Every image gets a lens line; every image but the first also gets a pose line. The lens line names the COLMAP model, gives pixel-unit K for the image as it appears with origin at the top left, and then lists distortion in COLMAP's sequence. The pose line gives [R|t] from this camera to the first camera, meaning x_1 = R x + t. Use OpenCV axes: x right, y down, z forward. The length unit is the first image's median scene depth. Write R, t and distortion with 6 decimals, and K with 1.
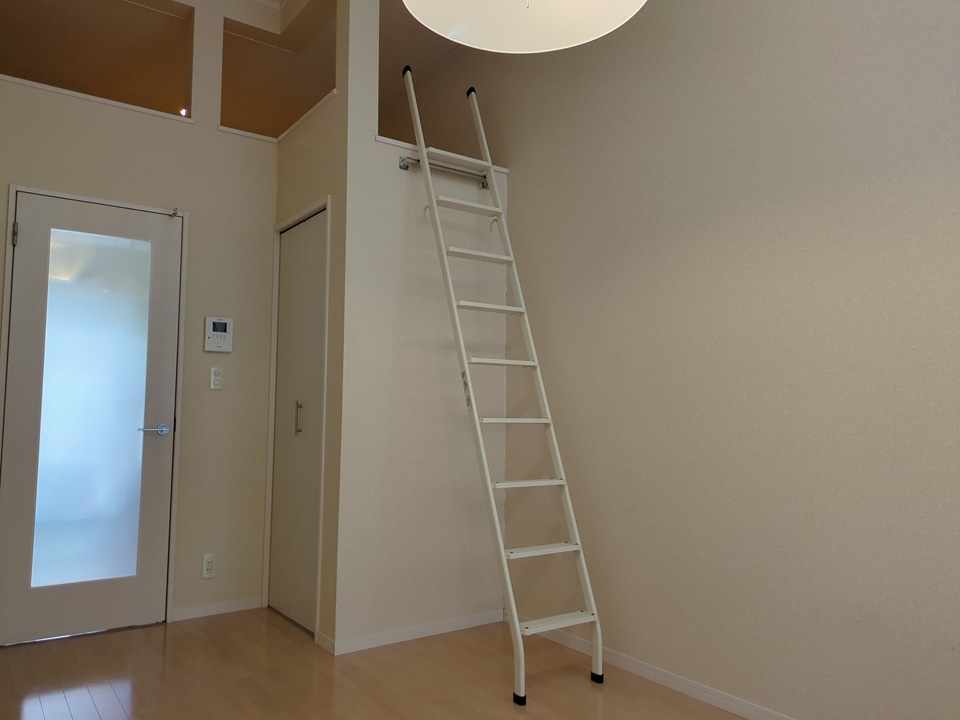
lens RADIAL K [[727.0, 0, 480.7], [0, 727.0, 361.1], [0, 0, 1]] dist [0.039129, -0.001717]
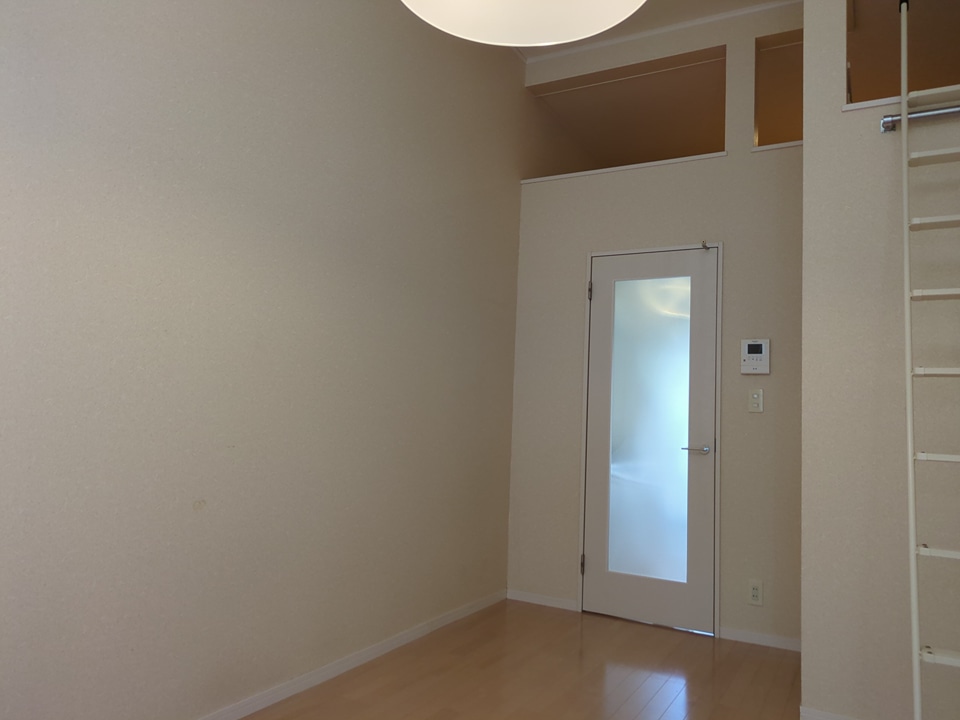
lens RADIAL K [[727.0, 0, 480.3], [0, 727.0, 357.2], [0, 0, 1]] dist [0.039129, -0.001717]
pose [[0.429223, -0.065287, -0.900836, 0.378736], [0.026277, 0.997865, -0.059798, 0.014188], [0.902816, 0.001996, 0.430022, 0.247580]]
